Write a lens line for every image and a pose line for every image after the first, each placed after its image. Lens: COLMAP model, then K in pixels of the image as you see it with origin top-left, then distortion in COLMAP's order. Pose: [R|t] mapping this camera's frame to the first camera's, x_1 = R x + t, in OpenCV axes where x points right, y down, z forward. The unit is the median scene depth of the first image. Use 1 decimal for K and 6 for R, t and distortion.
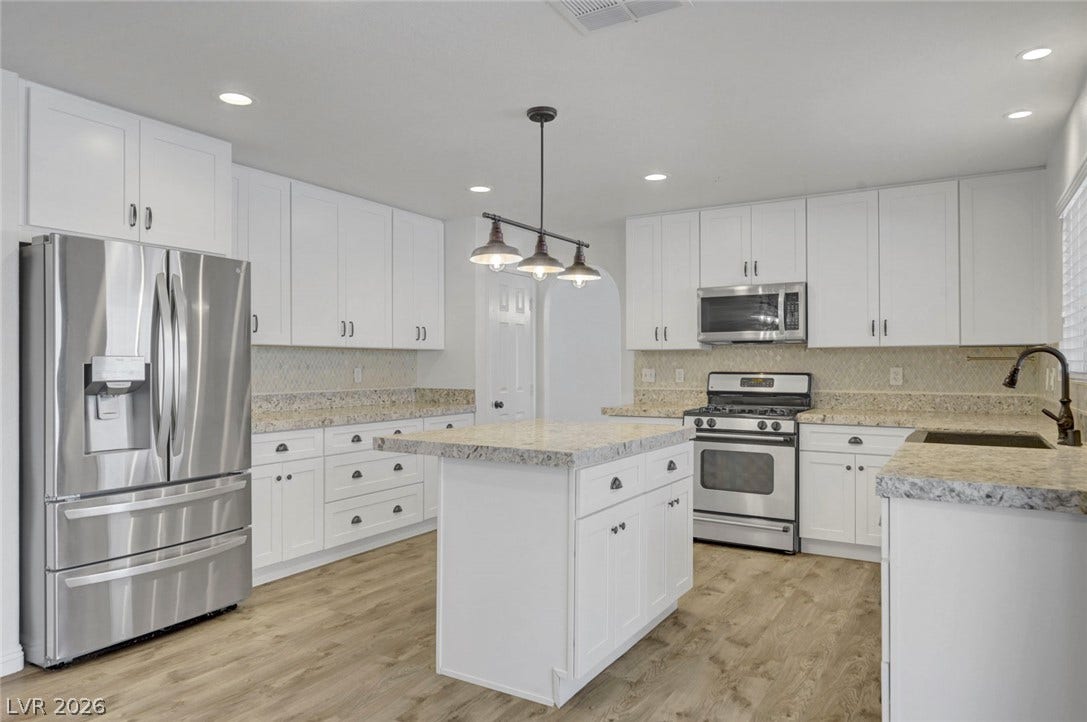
lens RADIAL K [[684.3, 0, 547.3], [0, 684.3, 364.7], [0, 0, 1]] dist [-0.002359, 0.003467]
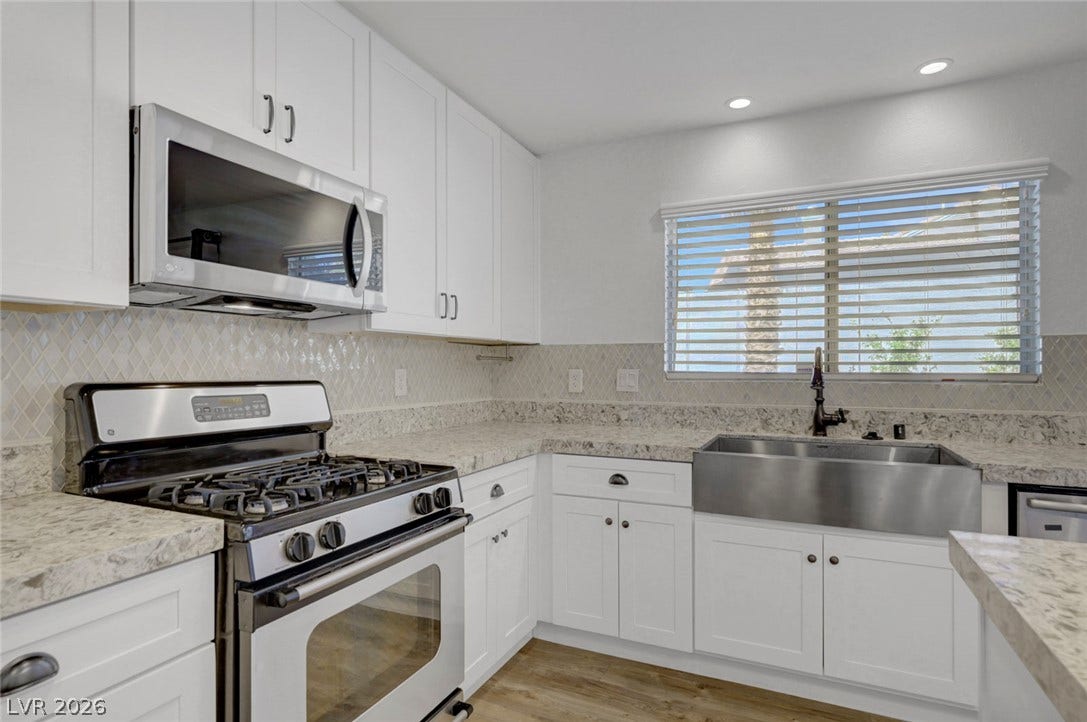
lens RADIAL K [[570.2, 0, 545.9], [0, 570.2, 369.4], [0, 0, 1]] dist [0.001527, 0.000573]
pose [[-0.105977, -0.002080, 0.994366, -0.051285], [-0.002368, 0.999996, 0.001839, 0.003392], [-0.994366, -0.002159, -0.105982, 0.982194]]
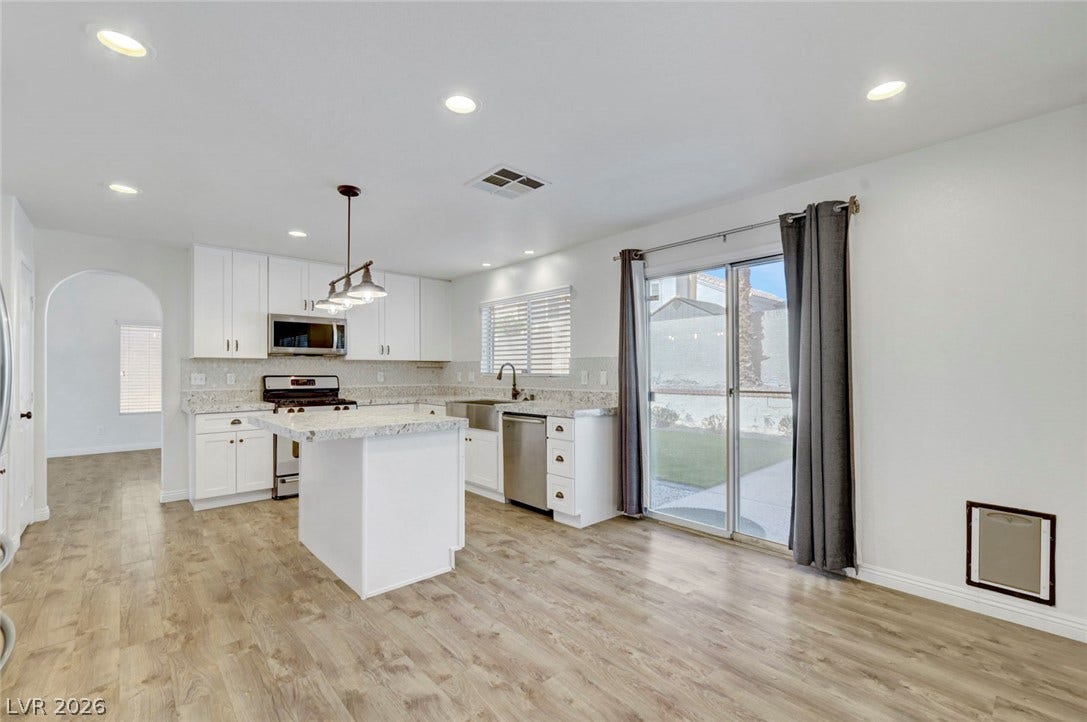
lens RADIAL K [[468.0, 0, 543.4], [0, 468.0, 367.5], [0, 0, 1]] dist [-0.000066, 0.000079]
pose [[0.295189, 0.008532, 0.955401, -0.577343], [-0.000672, 0.999962, -0.008723, 0.002861], [-0.955439, 0.001933, 0.295184, 0.242561]]
